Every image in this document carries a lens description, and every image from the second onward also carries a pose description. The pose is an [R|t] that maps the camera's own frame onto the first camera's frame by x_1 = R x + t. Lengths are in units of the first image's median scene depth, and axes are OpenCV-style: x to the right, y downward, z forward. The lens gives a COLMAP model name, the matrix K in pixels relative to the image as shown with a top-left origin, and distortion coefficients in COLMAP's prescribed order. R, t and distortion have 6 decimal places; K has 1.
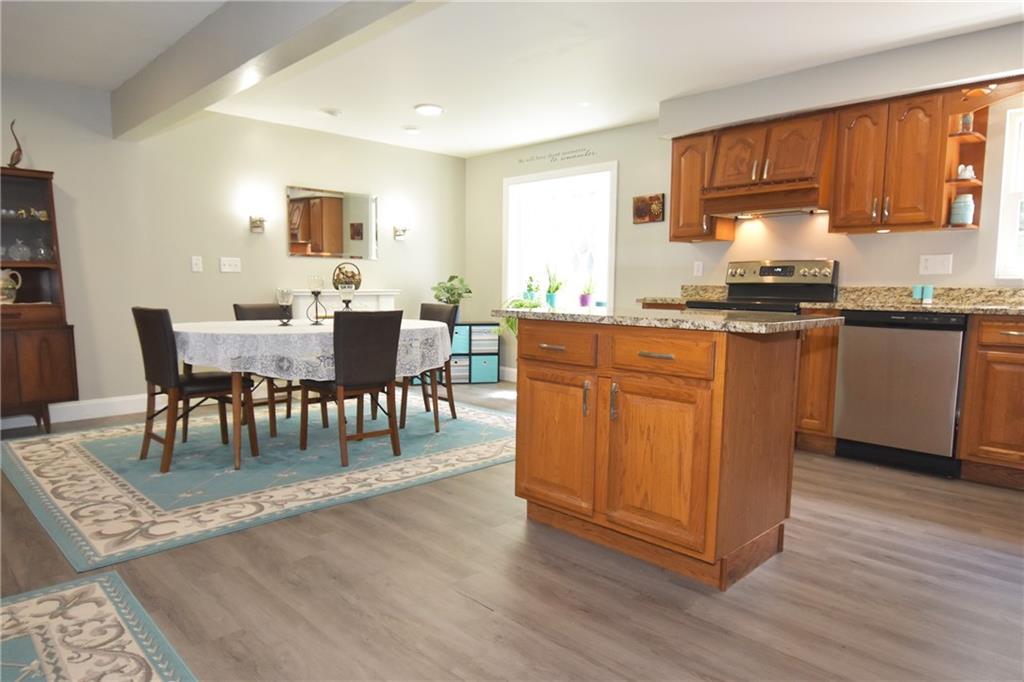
lens RADIAL K [[643.0, 0, 519.6], [0, 643.0, 346.3], [0, 0, 1]] dist [0.008786, -0.012961]
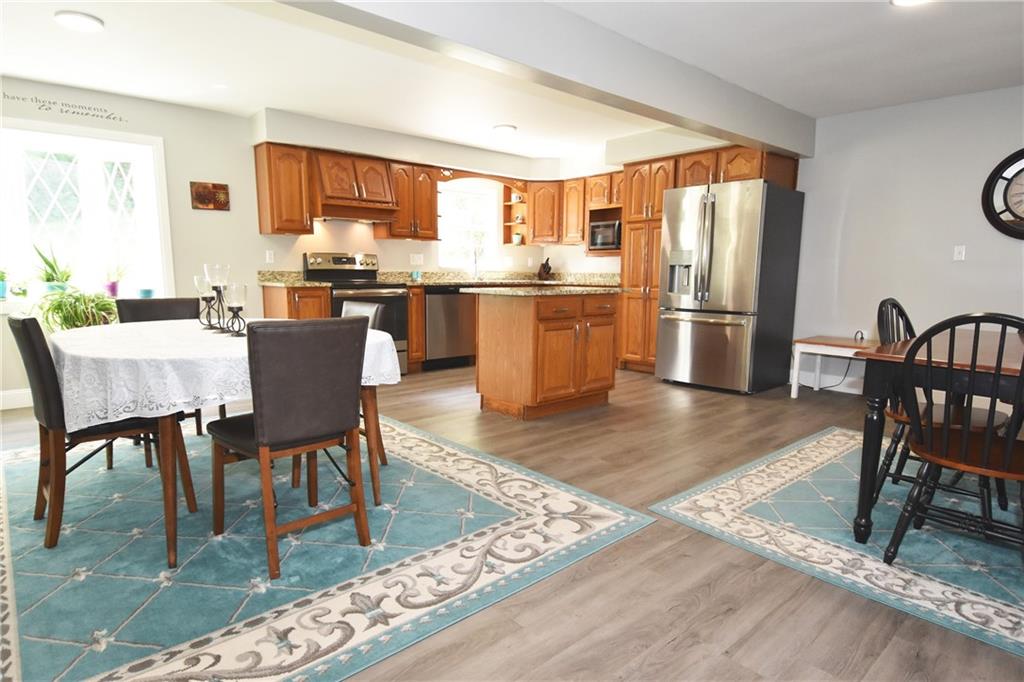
lens RADIAL K [[555.8, 0, 519.7], [0, 555.8, 339.3], [0, 0, 1]] dist [0.008125, -0.003462]
pose [[0.051202, -0.129476, 0.990260, -0.928877], [0.091099, 0.988032, 0.124475, -0.073615], [-0.994525, 0.083838, 0.062384, 0.641823]]
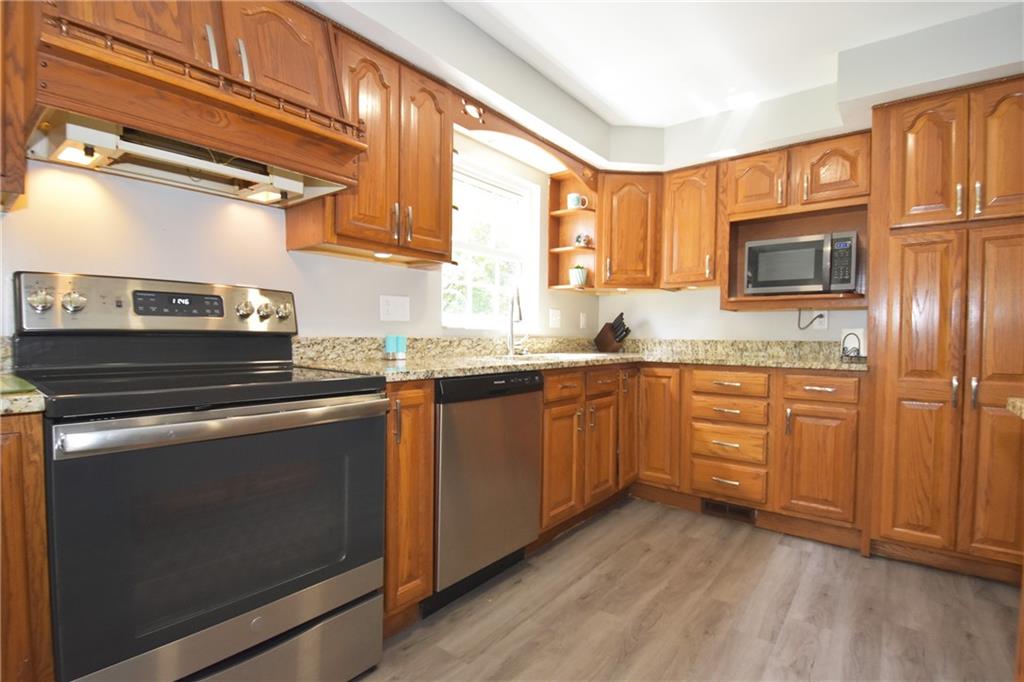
lens RADIAL K [[461.4, 0, 510.6], [0, 461.4, 350.8], [0, 0, 1]] dist [-0.003877, -0.007789]
pose [[-0.100083, -0.044107, 0.994001, 0.073105], [0.084607, 0.995021, 0.052671, -0.094568], [-0.991375, 0.089371, -0.095853, 0.930998]]
